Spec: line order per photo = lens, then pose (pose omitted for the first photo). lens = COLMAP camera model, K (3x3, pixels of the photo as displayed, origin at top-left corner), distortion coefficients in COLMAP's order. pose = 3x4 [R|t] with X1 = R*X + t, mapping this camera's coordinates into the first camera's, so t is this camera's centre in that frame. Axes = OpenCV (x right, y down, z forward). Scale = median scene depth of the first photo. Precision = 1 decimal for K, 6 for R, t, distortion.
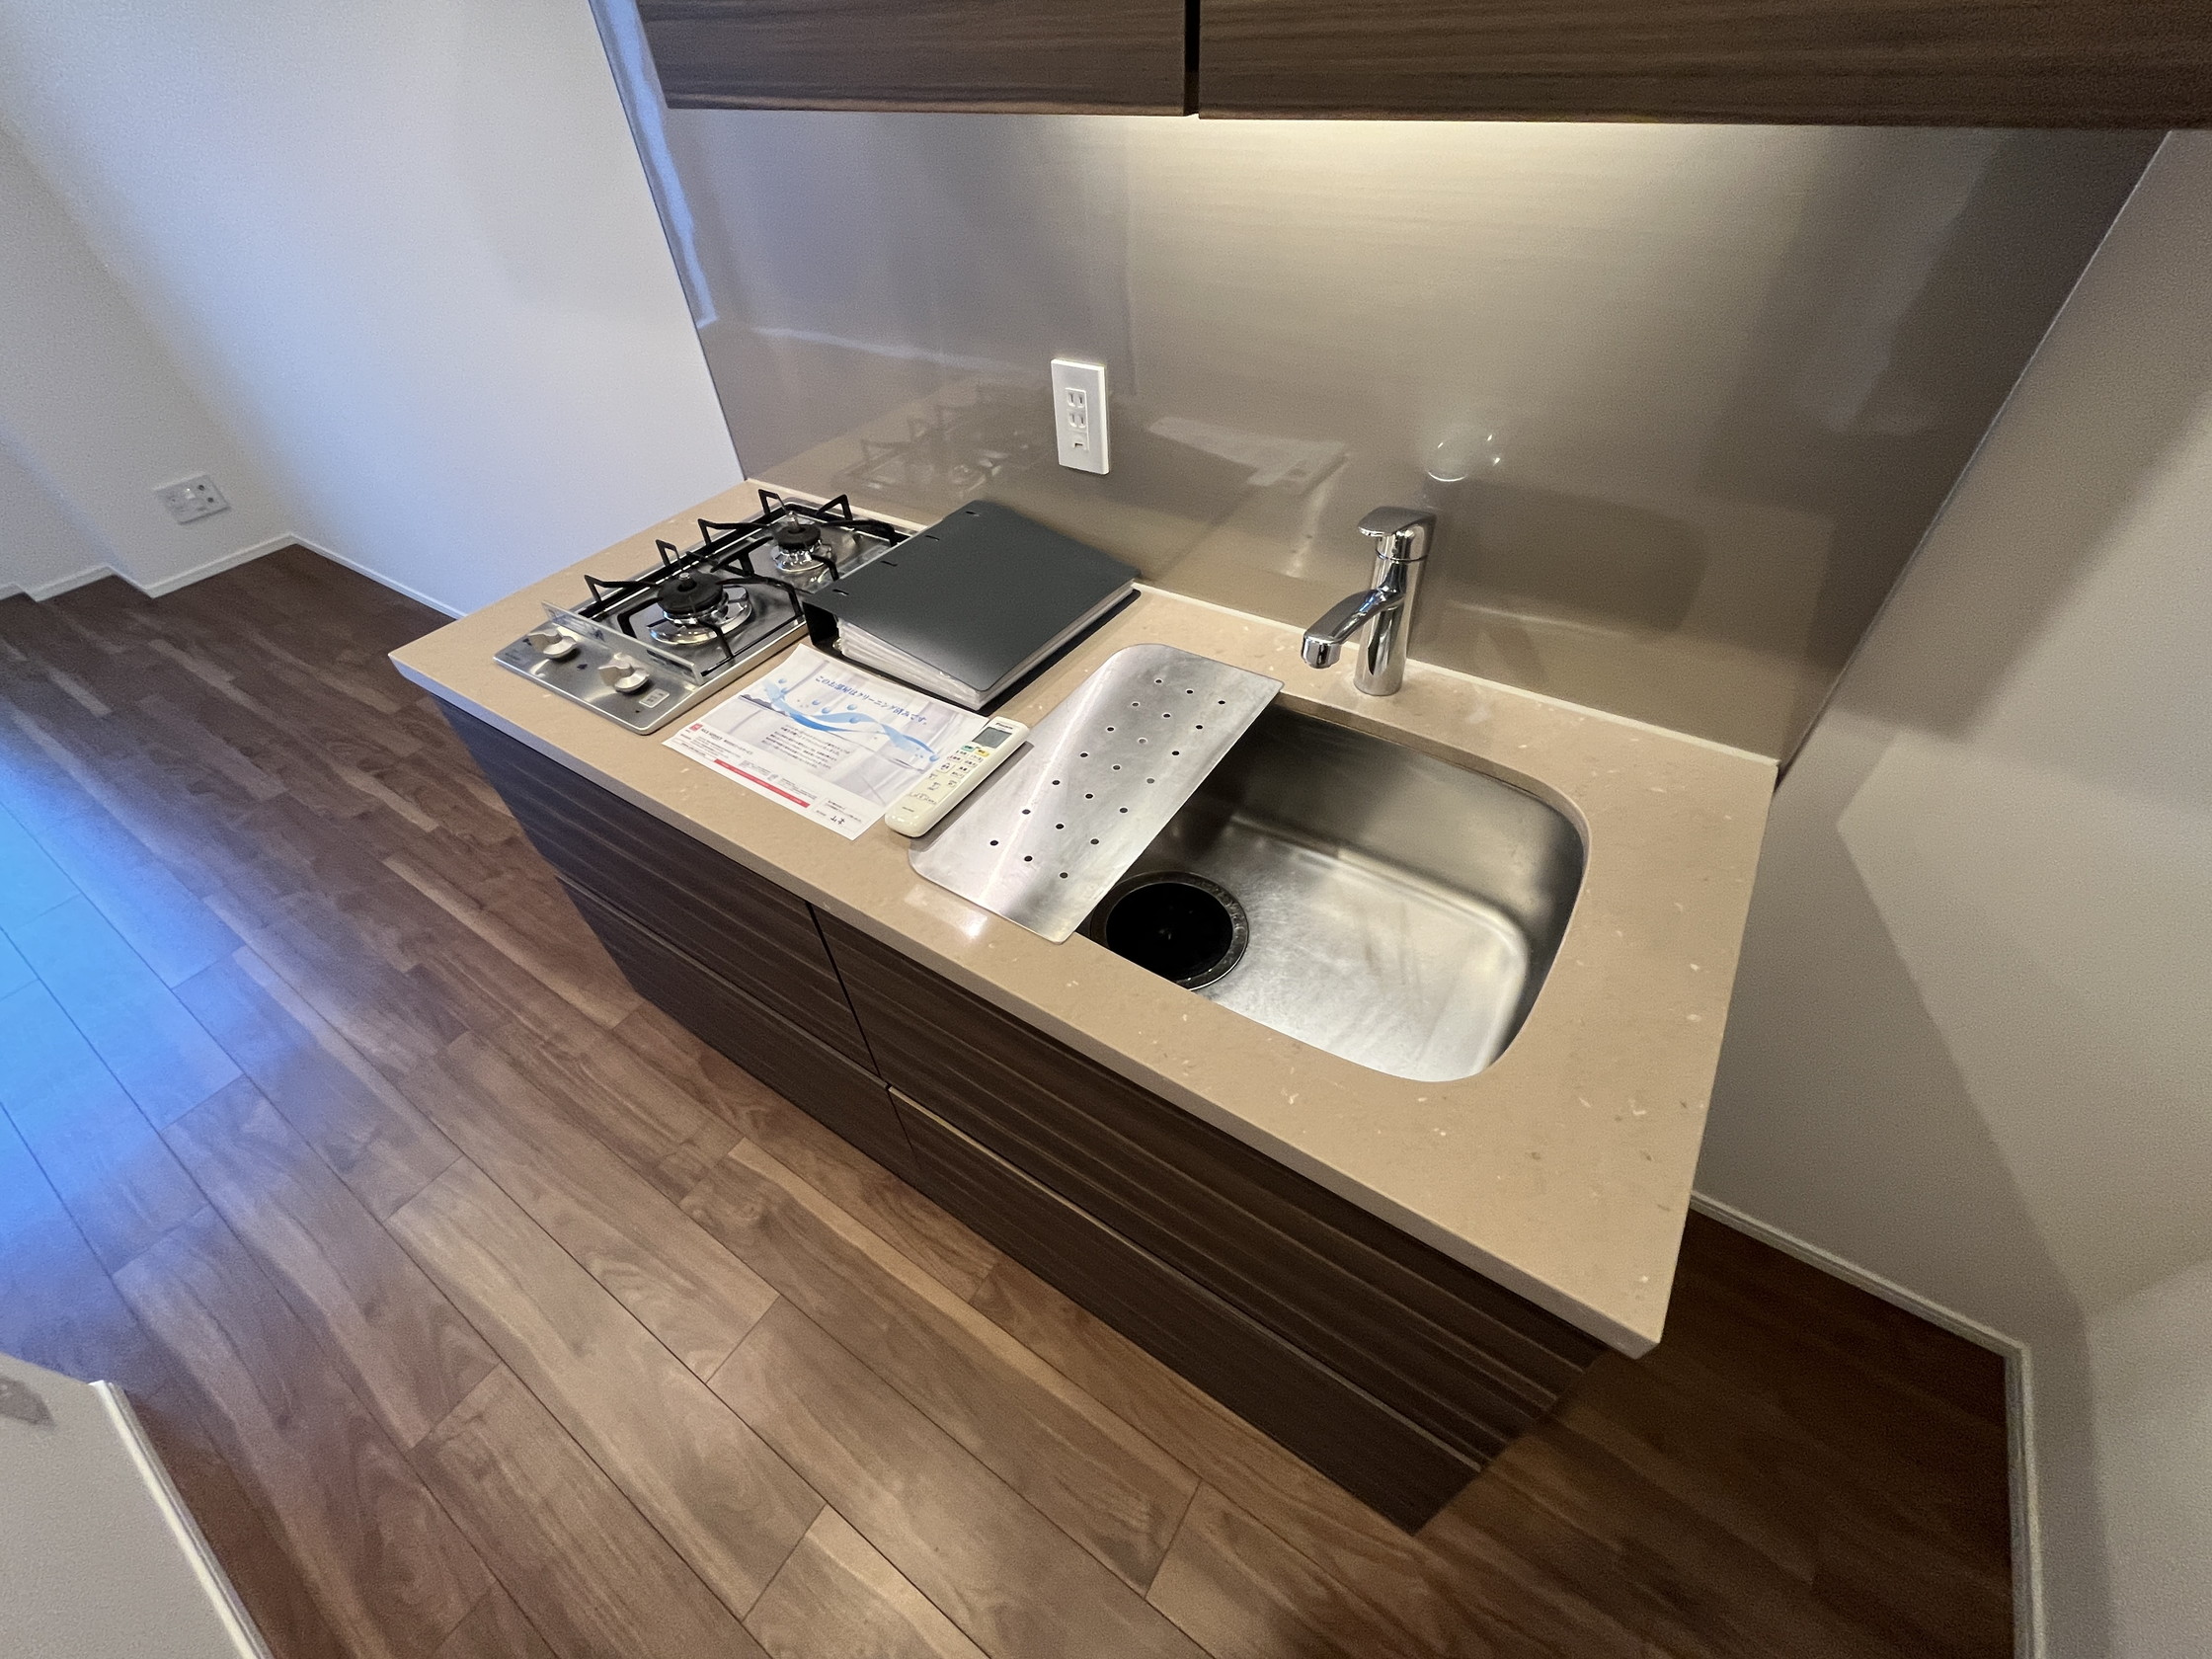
lens RADIAL K [[901.2, 0, 1100.9], [0, 901.2, 823.8], [0, 0, 1]] dist [-0.000405, 0.000132]
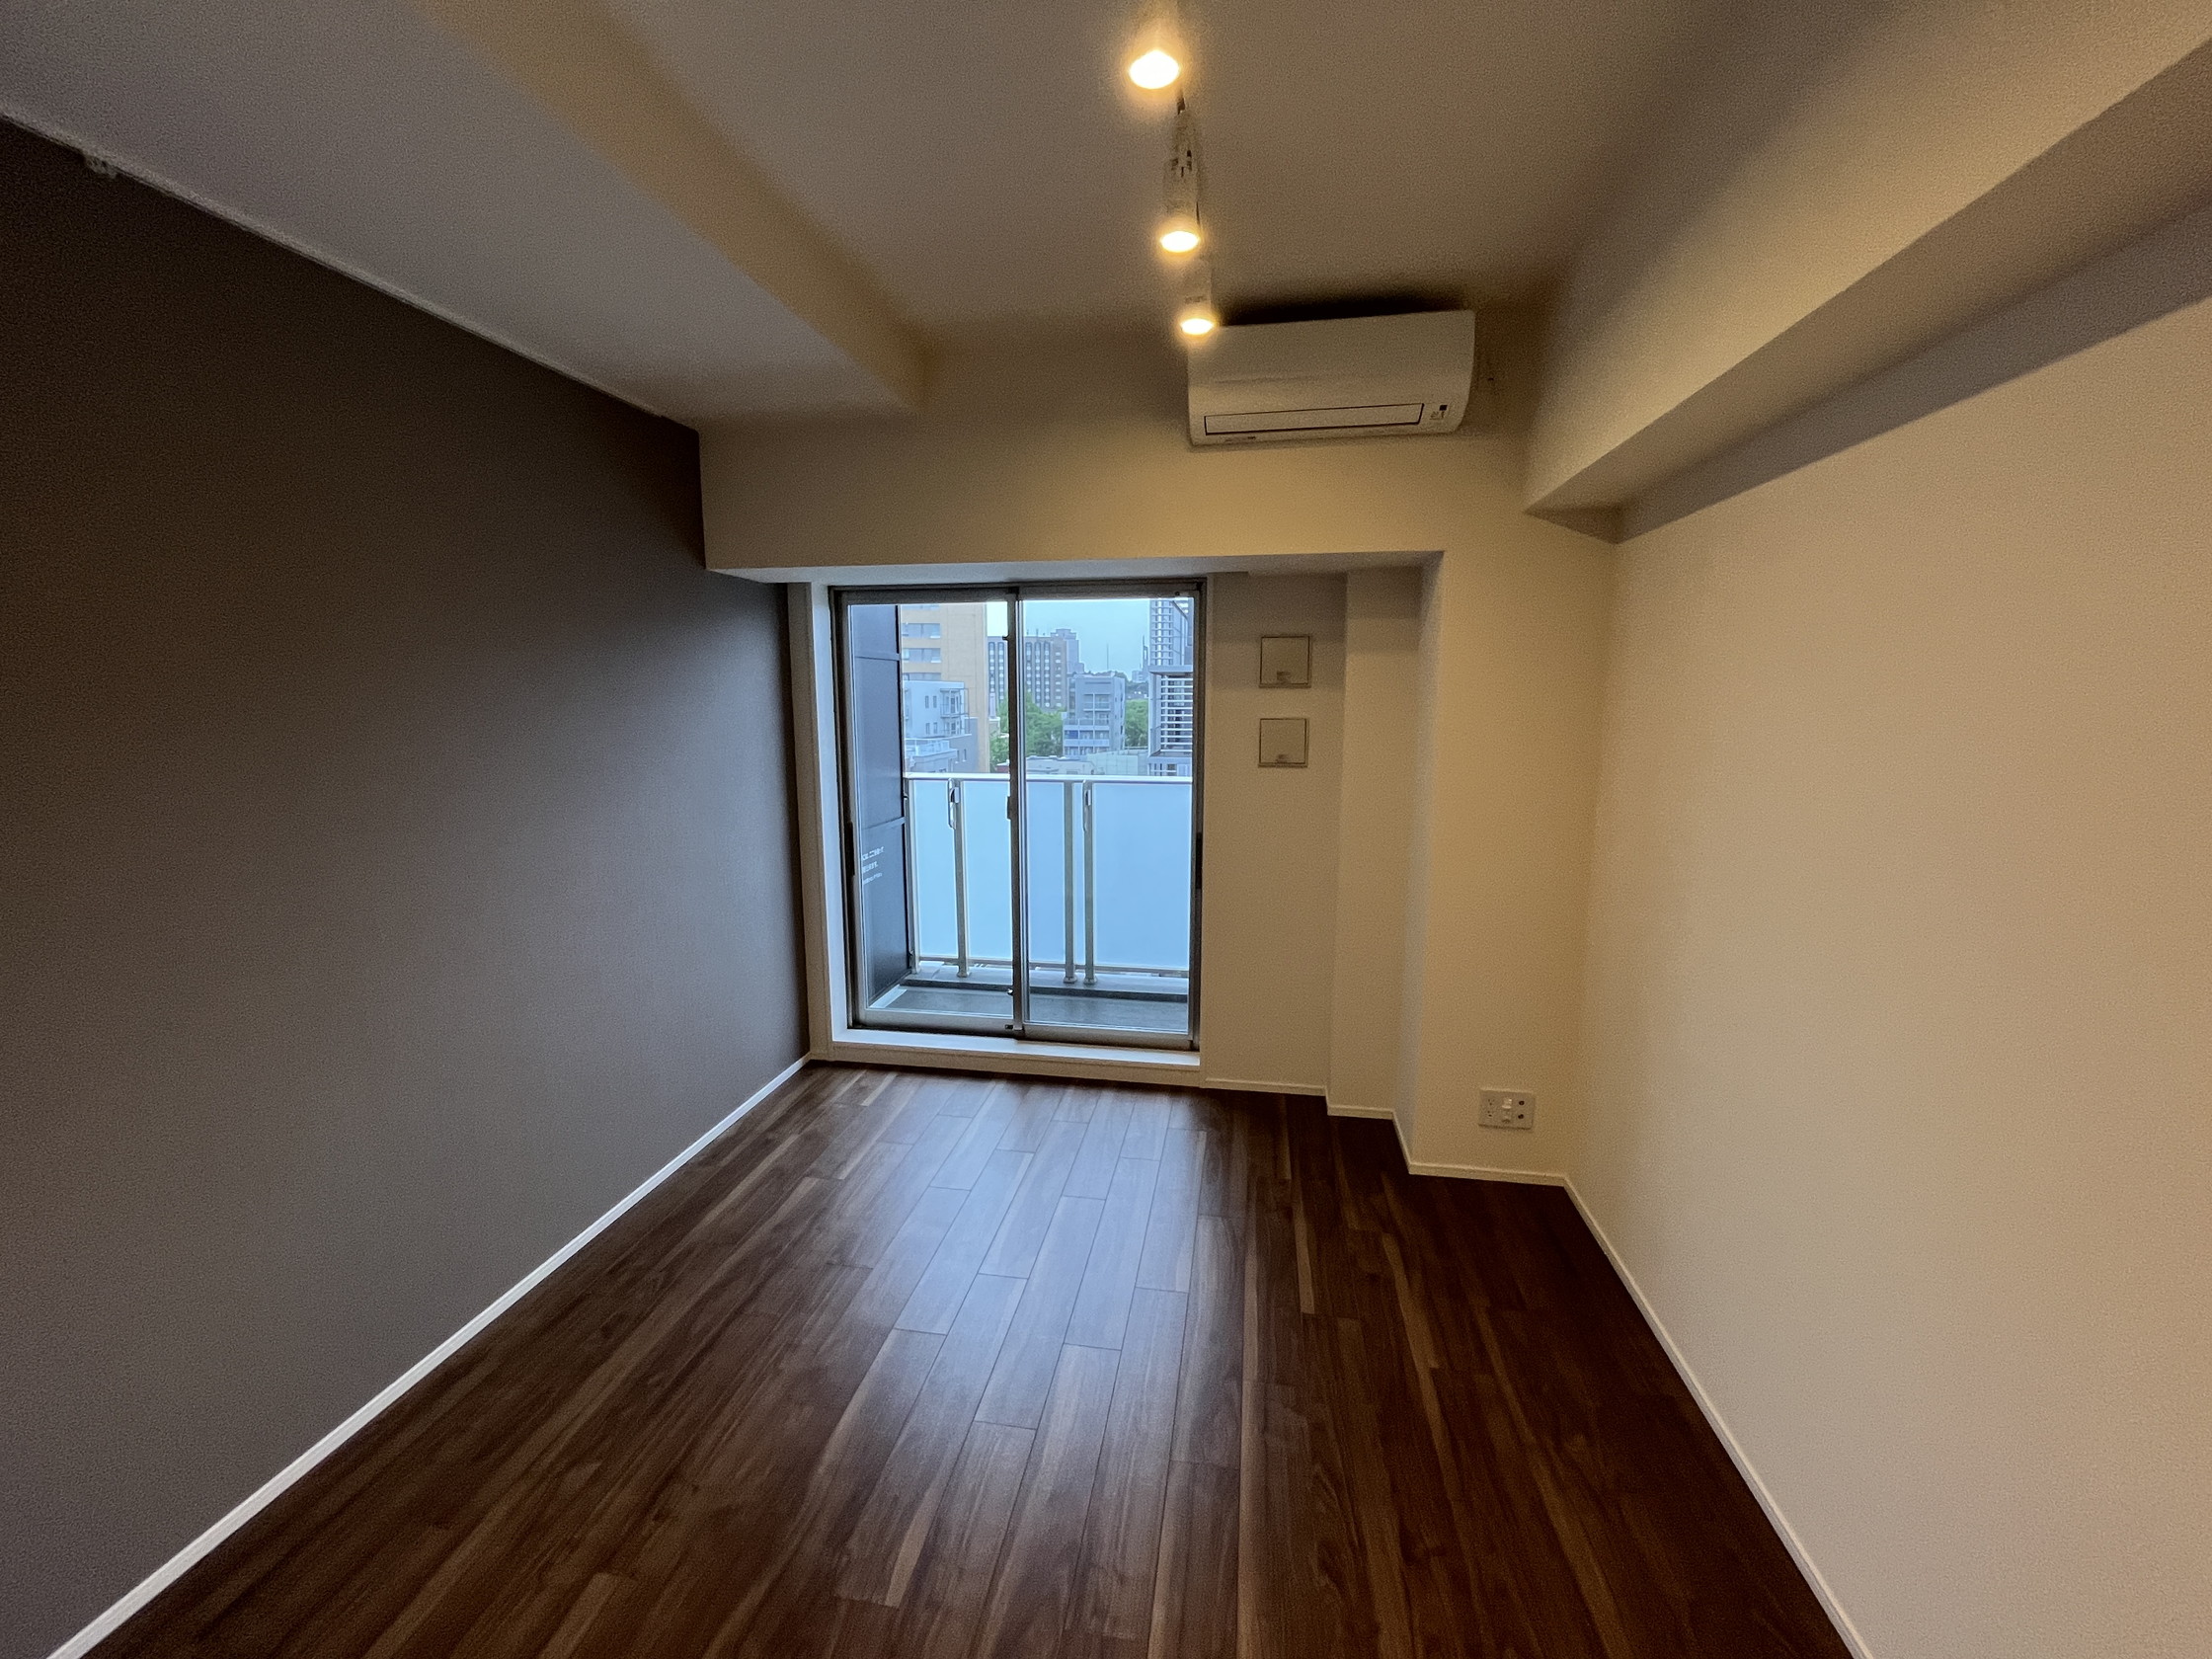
lens RADIAL K [[901.2, 0, 1104.3], [0, 901.2, 823.2], [0, 0, 1]] dist [-0.000405, 0.000132]
pose [[0.403295, 0.184494, -0.896279, -0.903158], [-0.645646, 0.751458, -0.135835, -0.420693], [0.648455, 0.633461, 0.422177, 0.383975]]
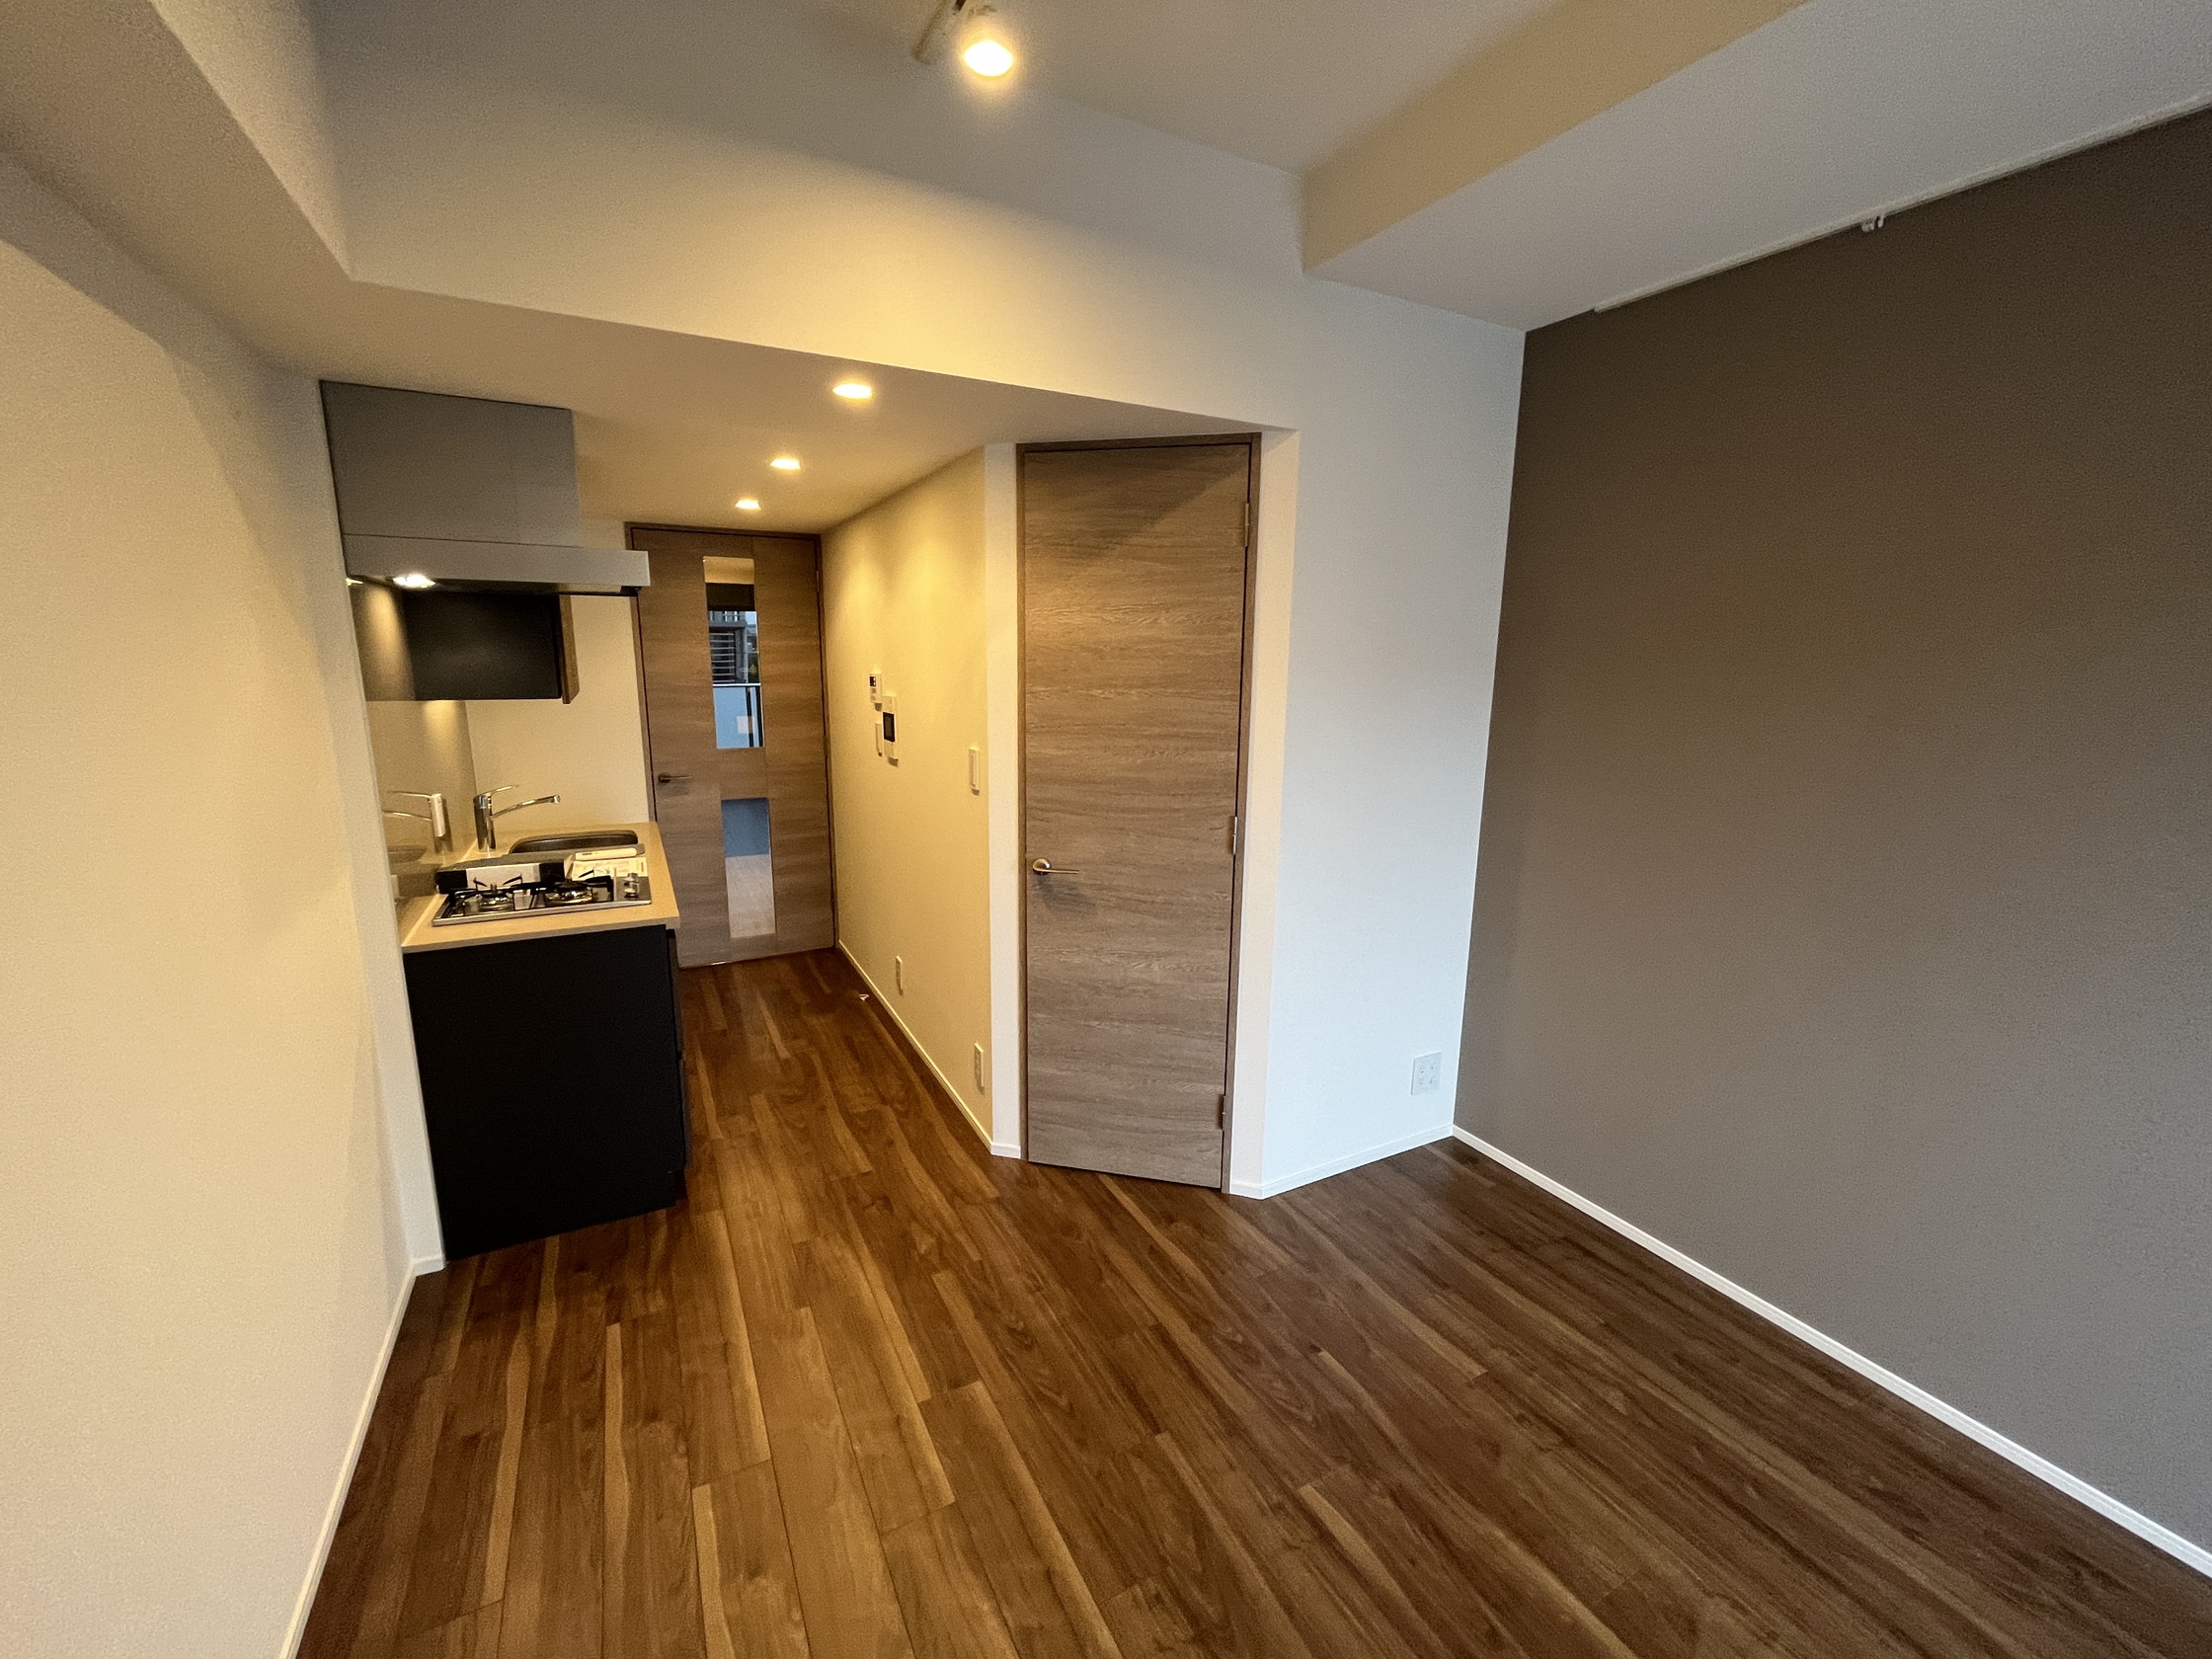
lens RADIAL K [[901.2, 0, 1106.9], [0, 901.2, 831.0], [0, 0, 1]] dist [-0.000405, 0.000132]
pose [[-0.880318, -0.047346, 0.472014, -2.081589], [0.352448, 0.600715, 0.717580, -1.143850], [-0.317521, 0.798060, -0.512133, 1.262987]]
